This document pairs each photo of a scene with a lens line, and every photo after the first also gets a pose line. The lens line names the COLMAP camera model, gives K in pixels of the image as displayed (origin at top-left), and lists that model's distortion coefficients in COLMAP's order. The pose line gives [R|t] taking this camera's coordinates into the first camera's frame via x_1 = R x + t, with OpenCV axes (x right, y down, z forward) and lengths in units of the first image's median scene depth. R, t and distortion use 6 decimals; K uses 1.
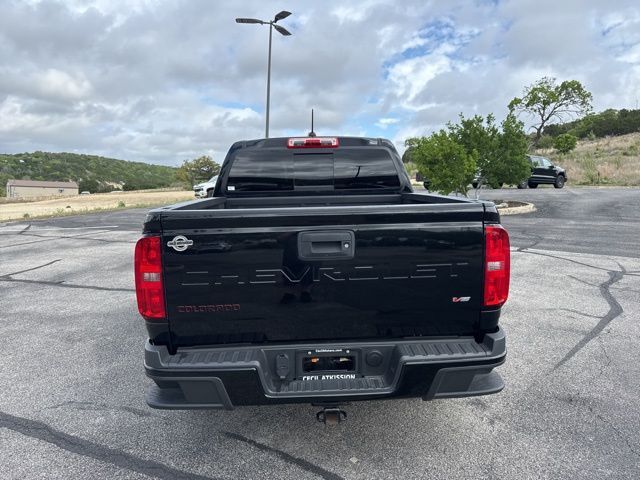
lens RADIAL K [[462.6, 0, 327.6], [0, 462.6, 232.1], [0, 0, 1]] dist [0.002731, -0.005019]
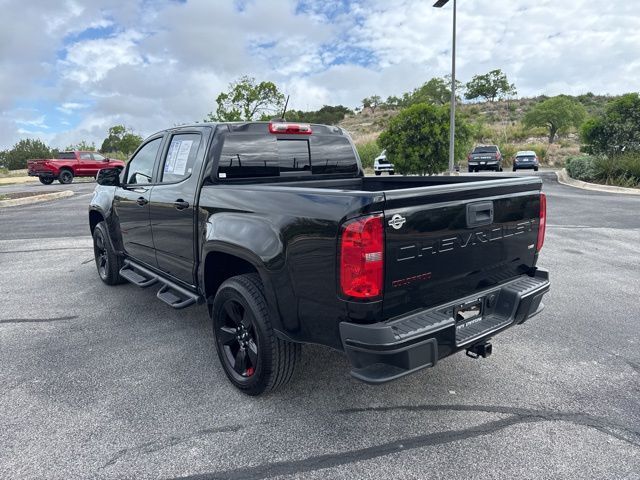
lens RADIAL K [[464.2, 0, 311.1], [0, 464.2, 240.7], [0, 0, 1]] dist [-0.009163, -0.002582]
pose [[0.808292, -0.101155, 0.580027, -0.255538], [0.081907, 0.994871, 0.059362, -0.002542], [-0.583057, -0.000474, 0.812431, 0.062699]]
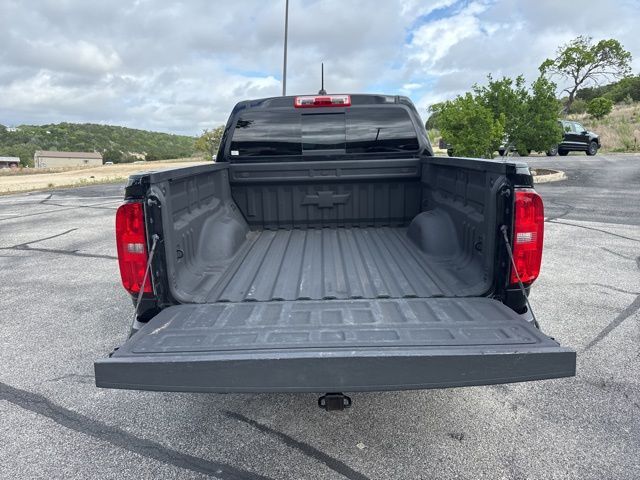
lens RADIAL K [[459.5, 0, 320.0], [0, 459.5, 240.0], [0, 0, 1]] dist [-0.009510, -0.000315]
pose [[0.998000, 0.004890, -0.063021, 0.008665], [0.000307, 0.996616, 0.082197, 0.001817], [0.063209, -0.082052, 0.994622, 0.032927]]
